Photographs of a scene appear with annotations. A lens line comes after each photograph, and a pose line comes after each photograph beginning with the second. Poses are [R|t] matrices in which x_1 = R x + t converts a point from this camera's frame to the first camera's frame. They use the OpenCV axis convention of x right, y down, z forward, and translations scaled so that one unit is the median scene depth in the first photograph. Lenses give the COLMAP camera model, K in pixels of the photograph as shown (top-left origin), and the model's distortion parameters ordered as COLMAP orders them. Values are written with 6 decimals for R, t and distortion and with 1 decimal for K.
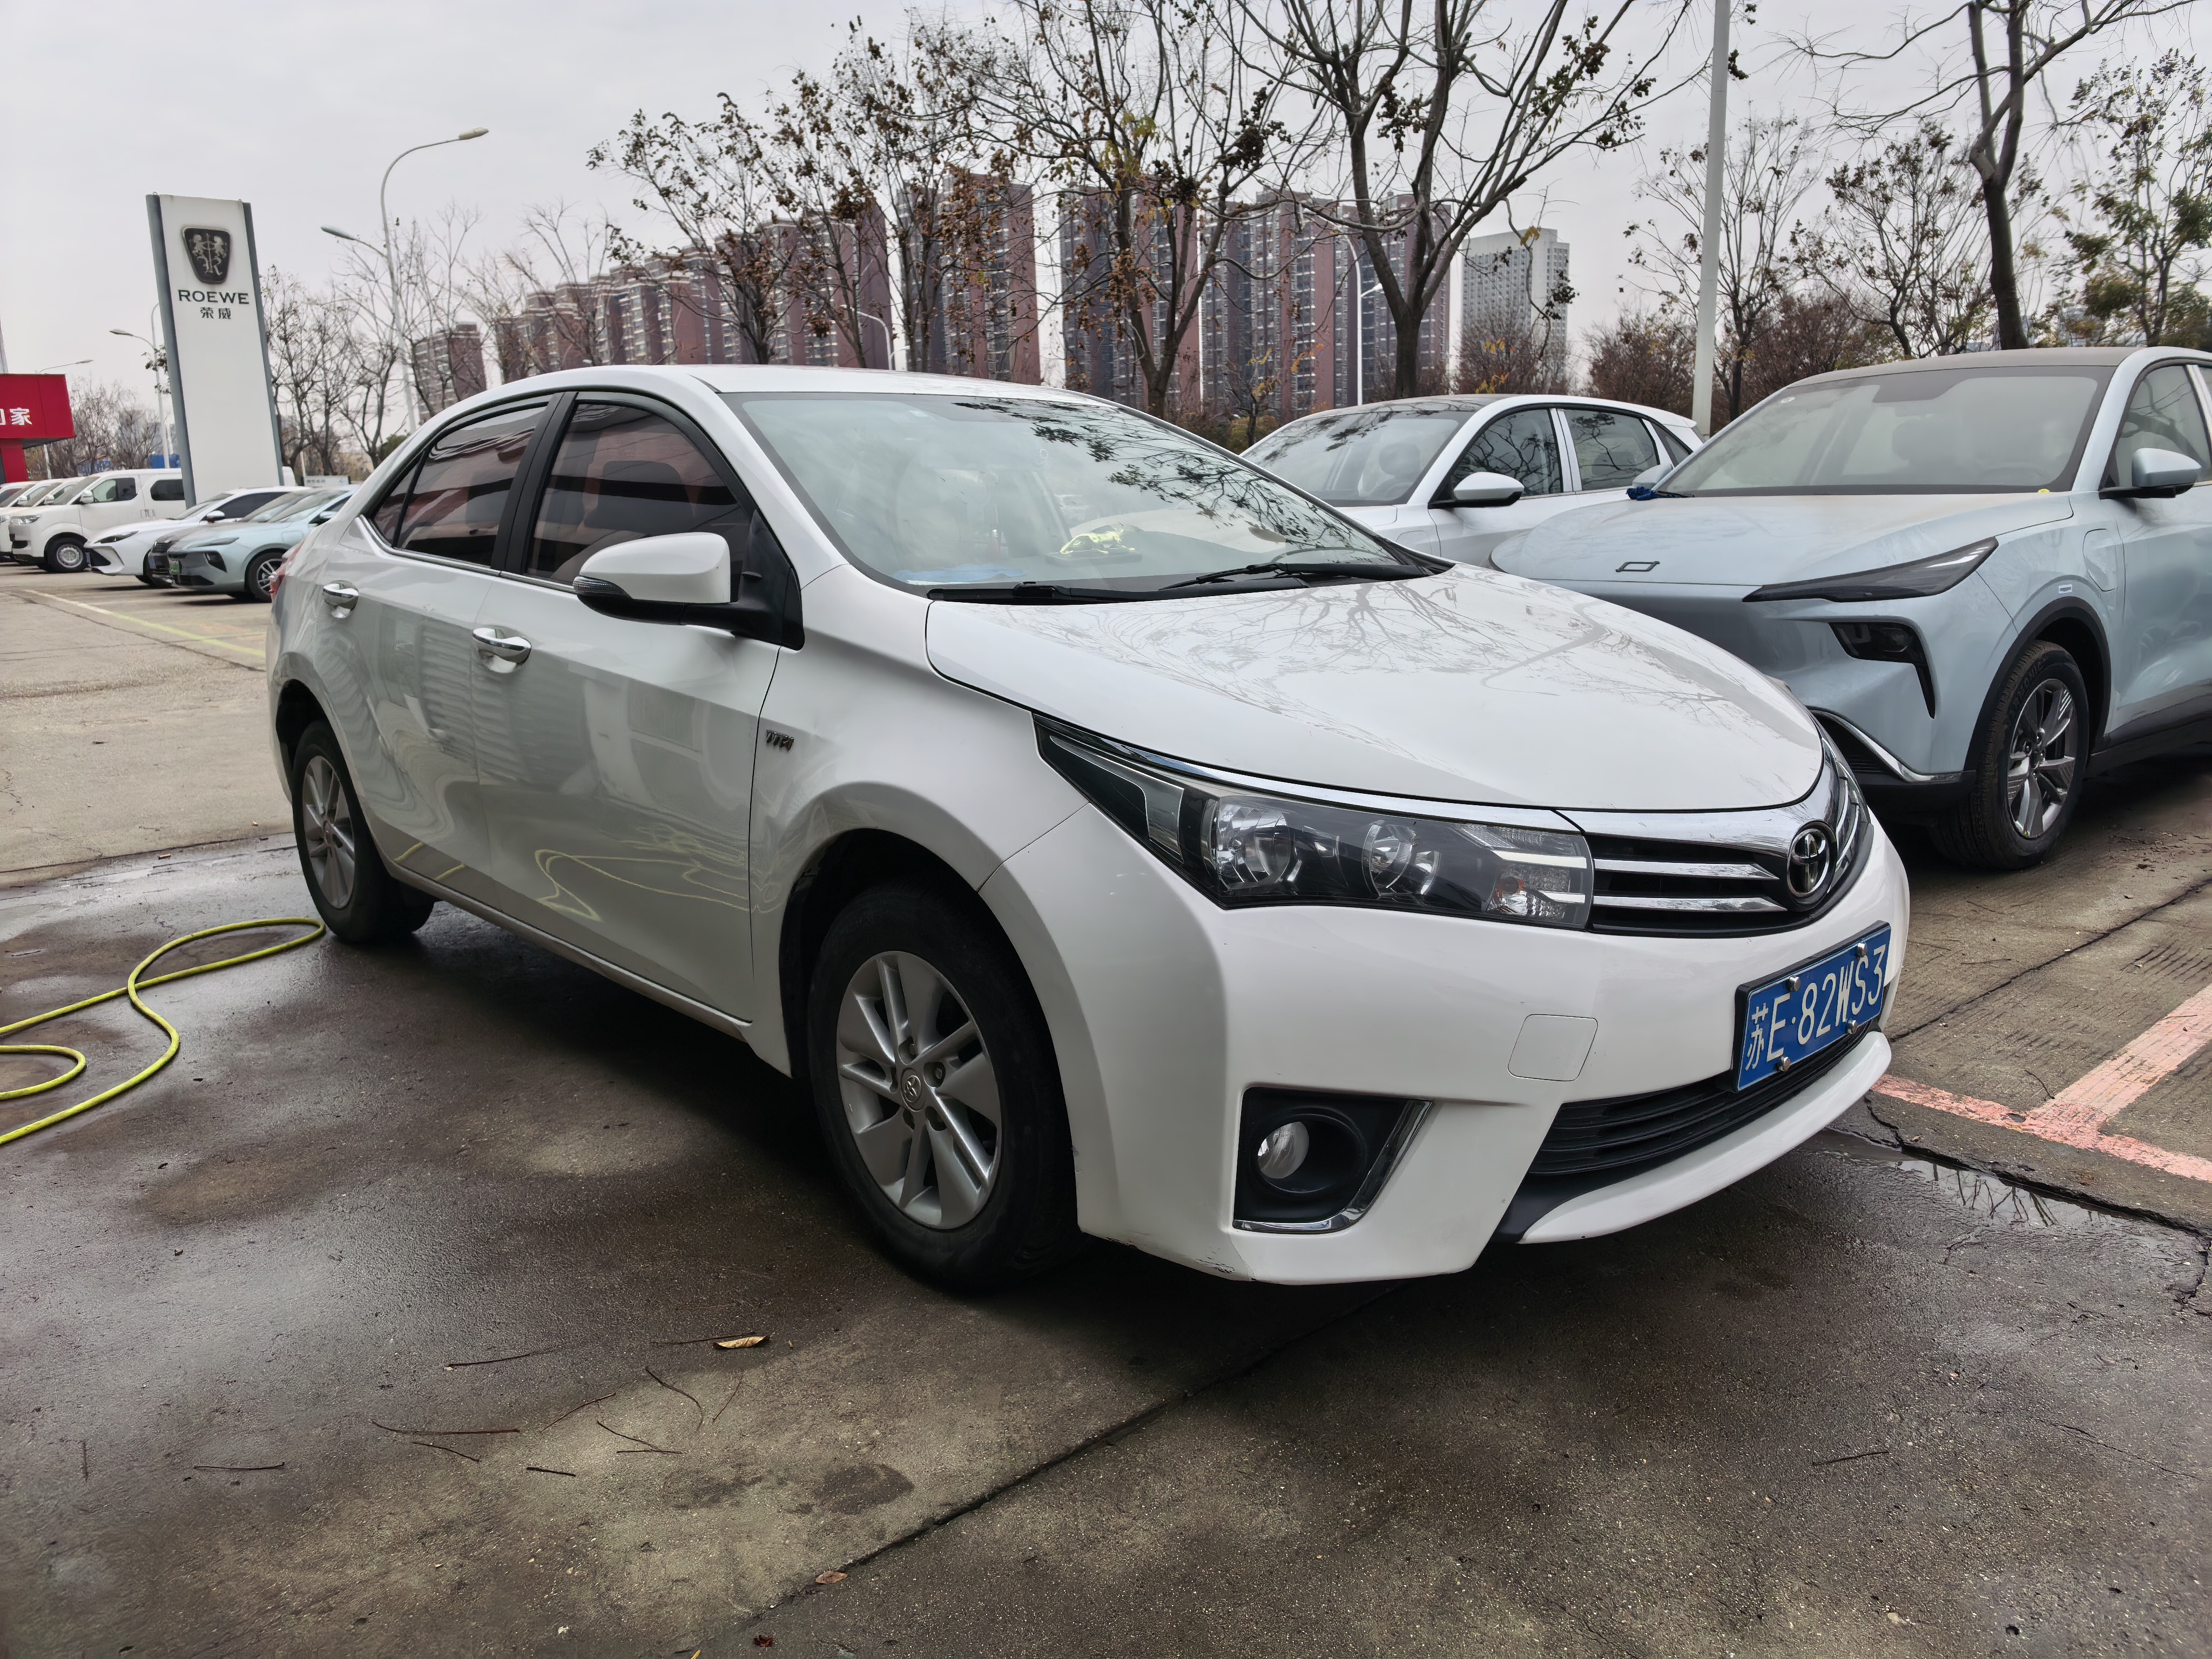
lens RADIAL K [[1566.2, 0, 1113.3], [0, 1566.2, 830.6], [0, 0, 1]] dist [0.034772, -0.045261]
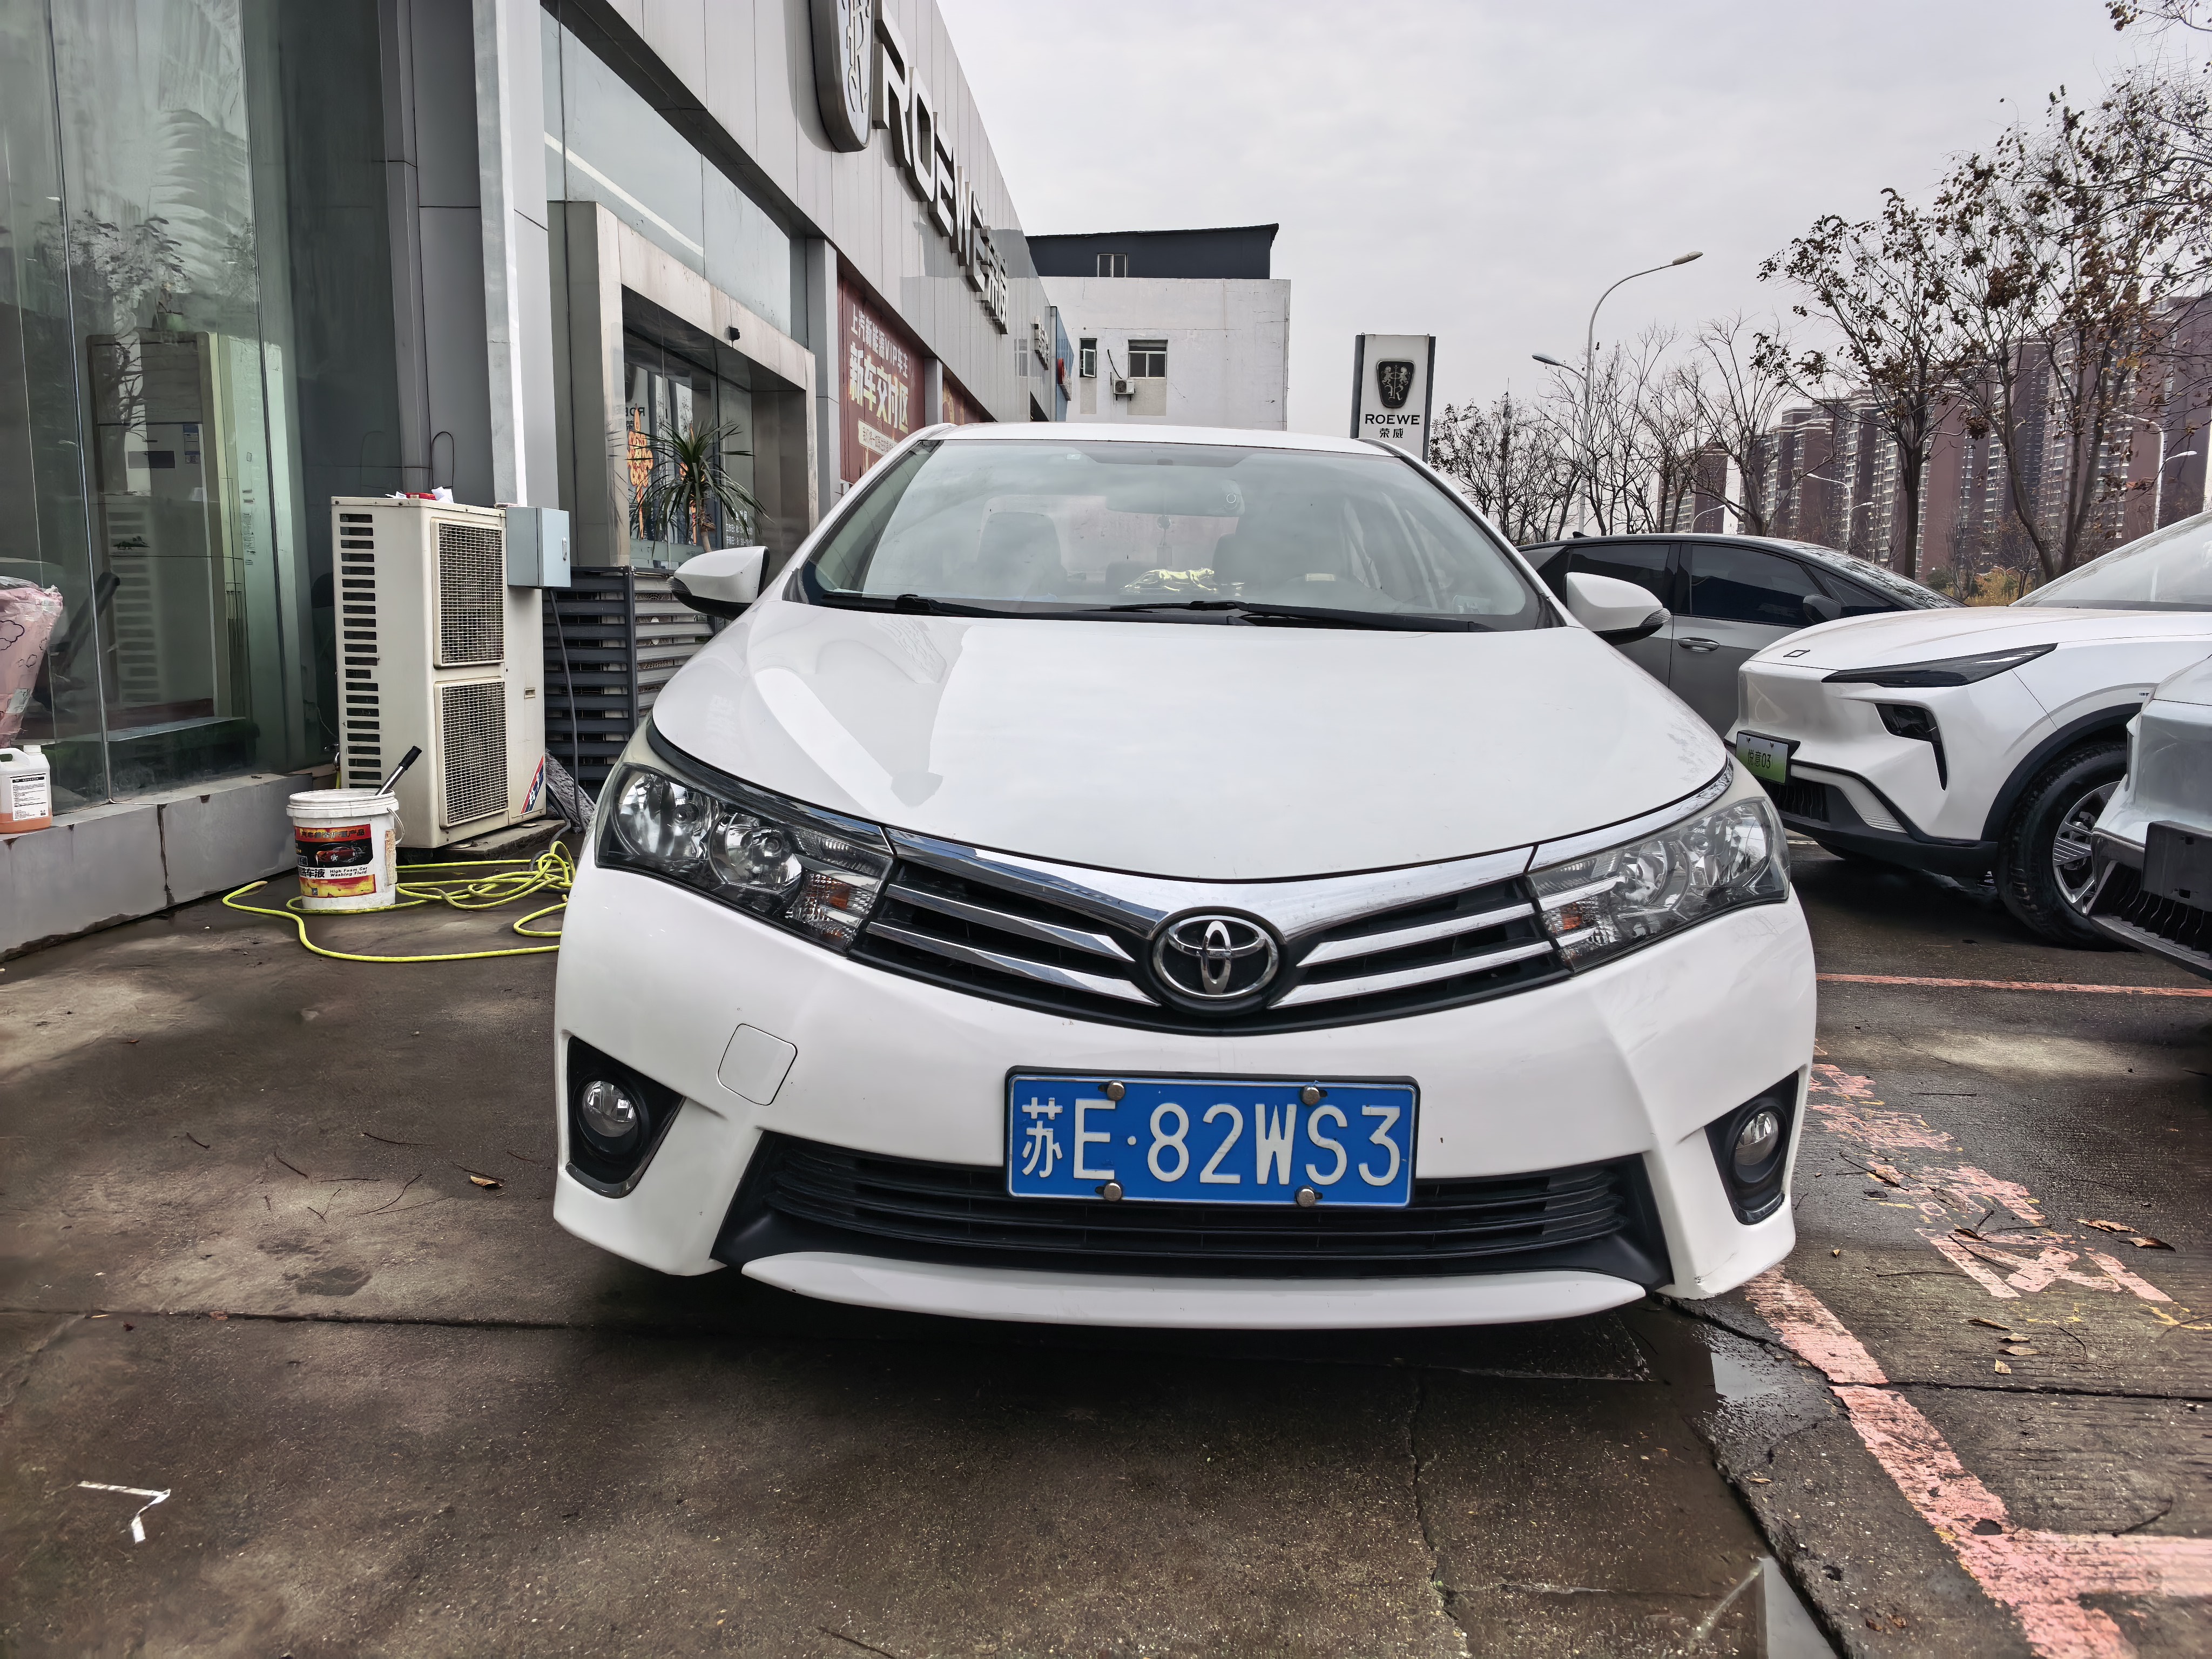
lens RADIAL K [[1566.2, 0, 1113.3], [0, 1566.2, 830.3], [0, 0, 1]] dist [0.034772, -0.045261]
pose [[0.743744, 0.138962, -0.653861, 0.082575], [-0.184268, 0.982876, -0.000712, -0.002813], [0.642566, 0.121015, 0.756614, 0.033745]]
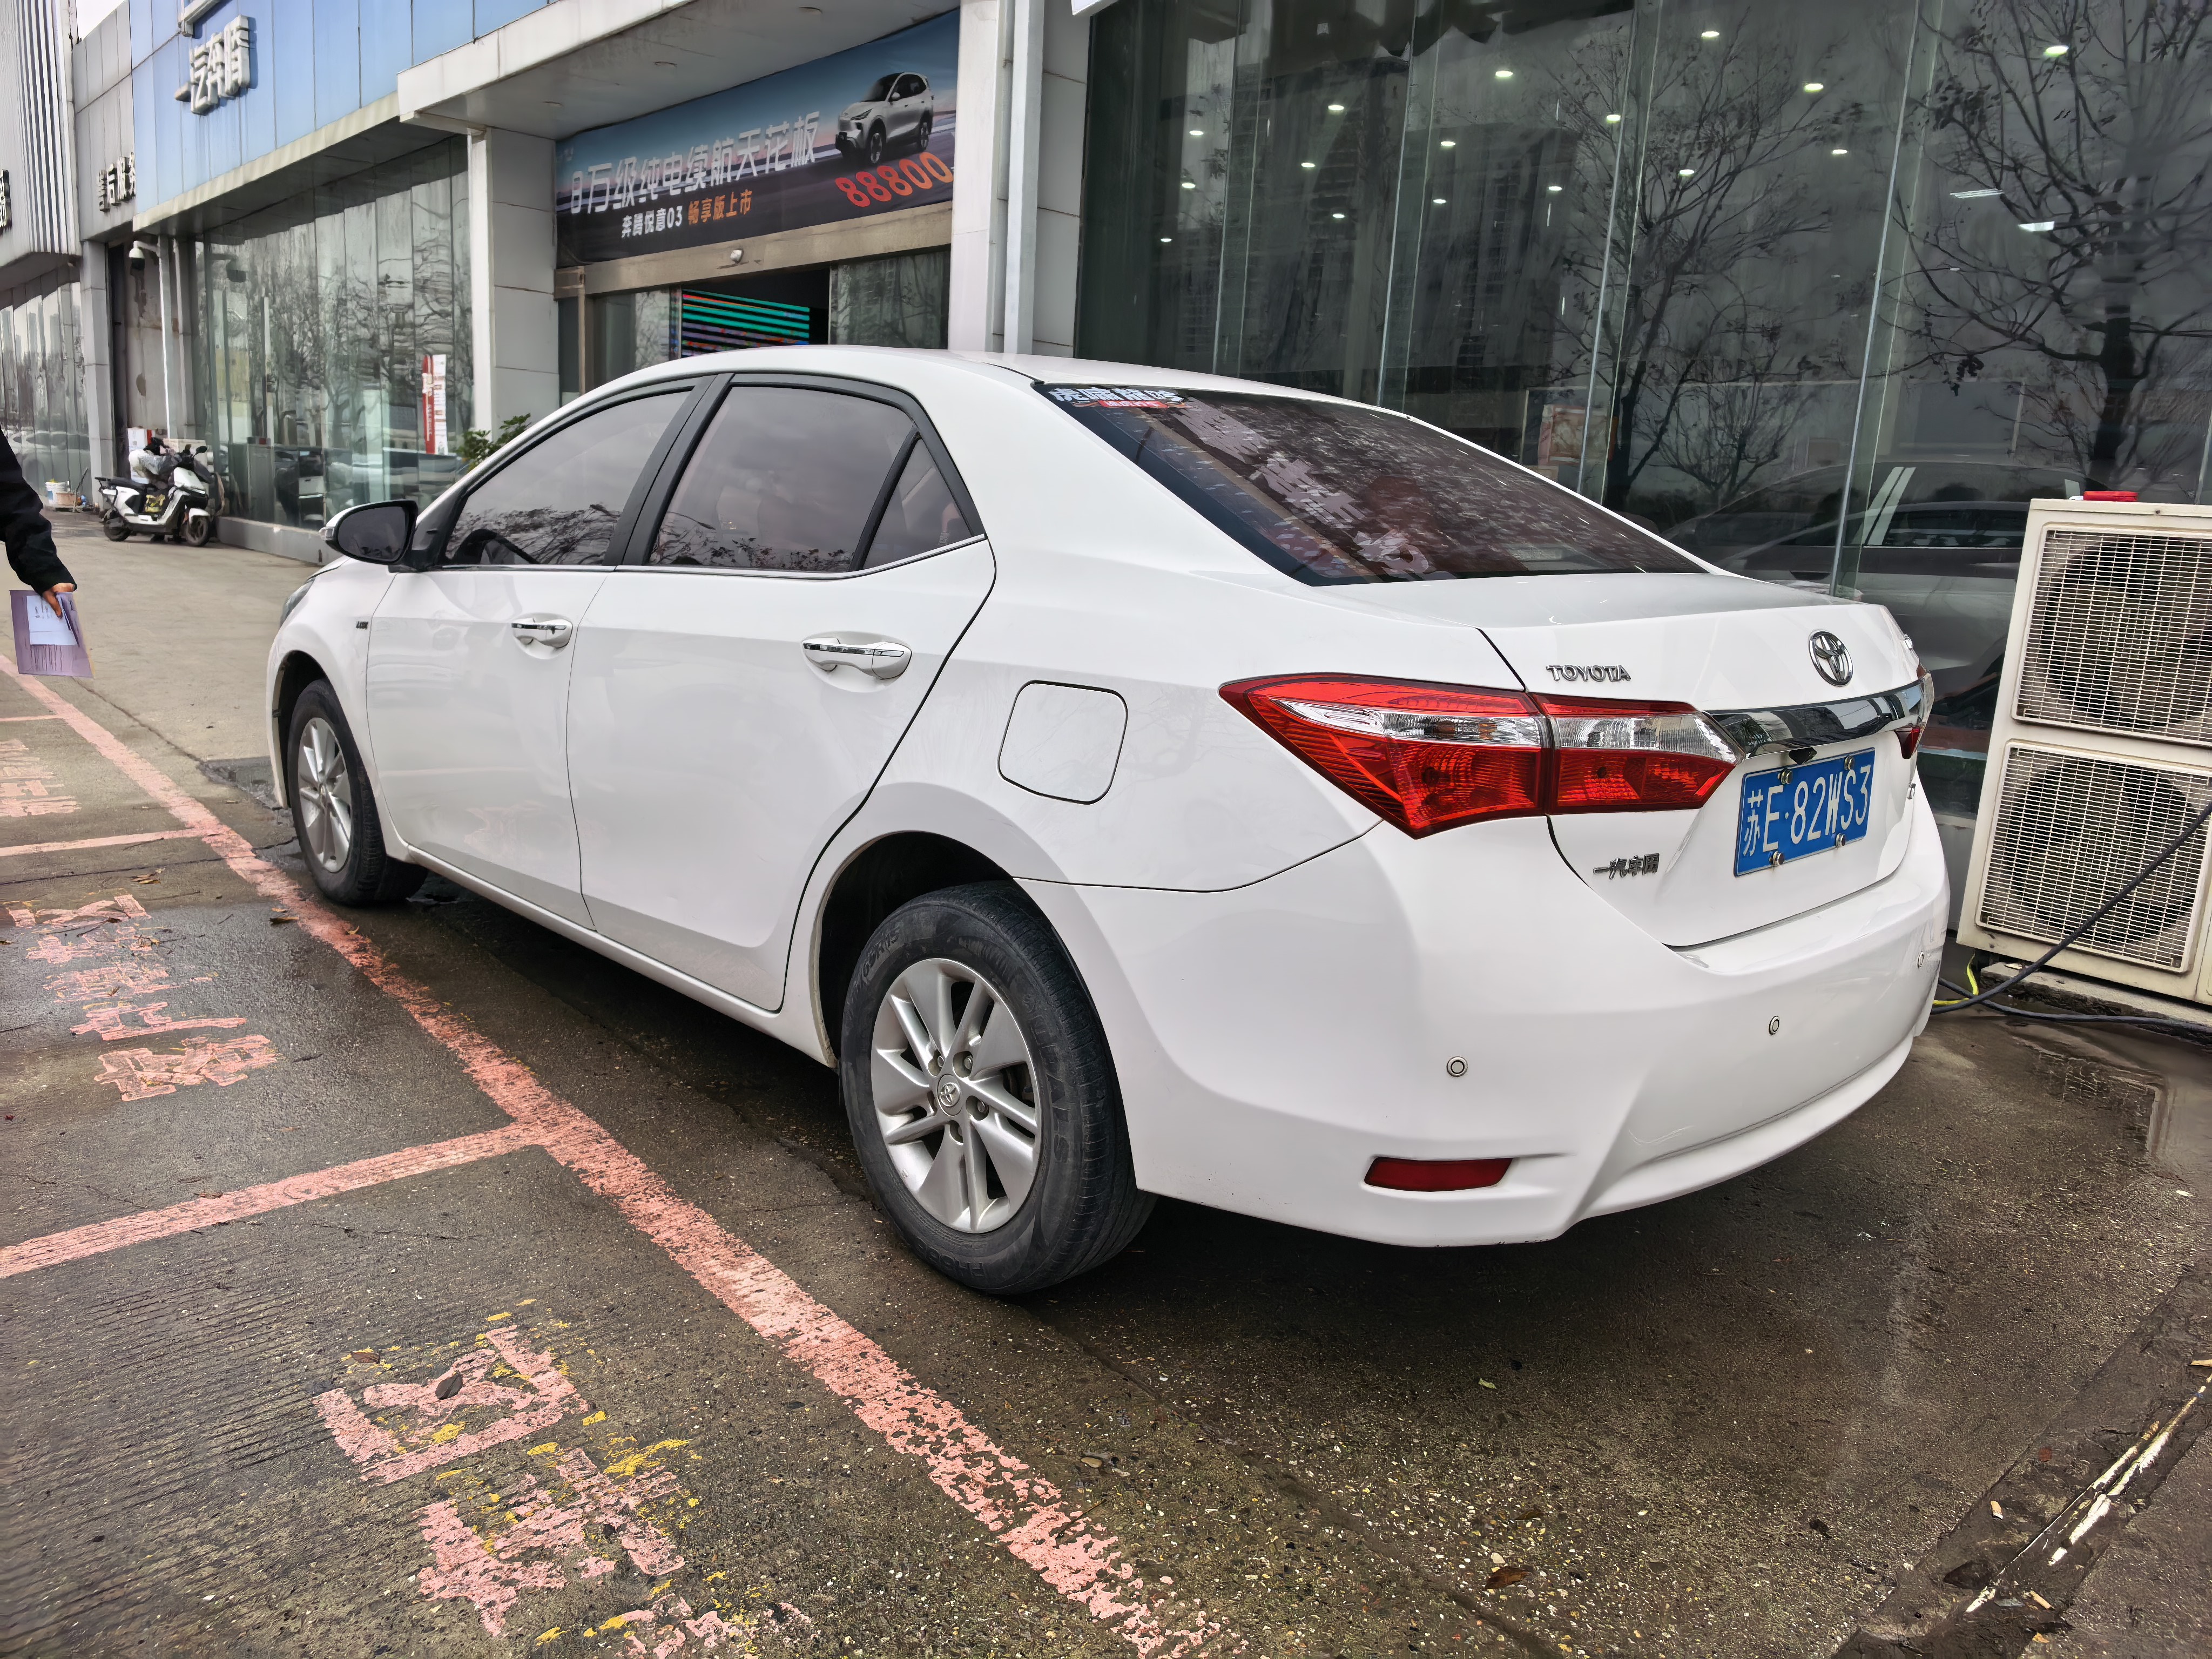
lens RADIAL K [[1566.2, 0, 1104.5], [0, 1566.2, 833.1], [0, 0, 1]] dist [0.034772, -0.045261]
pose [[-0.999533, -0.021907, -0.021299, -0.043784], [-0.028745, 0.910534, 0.412433, -0.067409], [0.010358, 0.412853, -0.910739, 0.311504]]
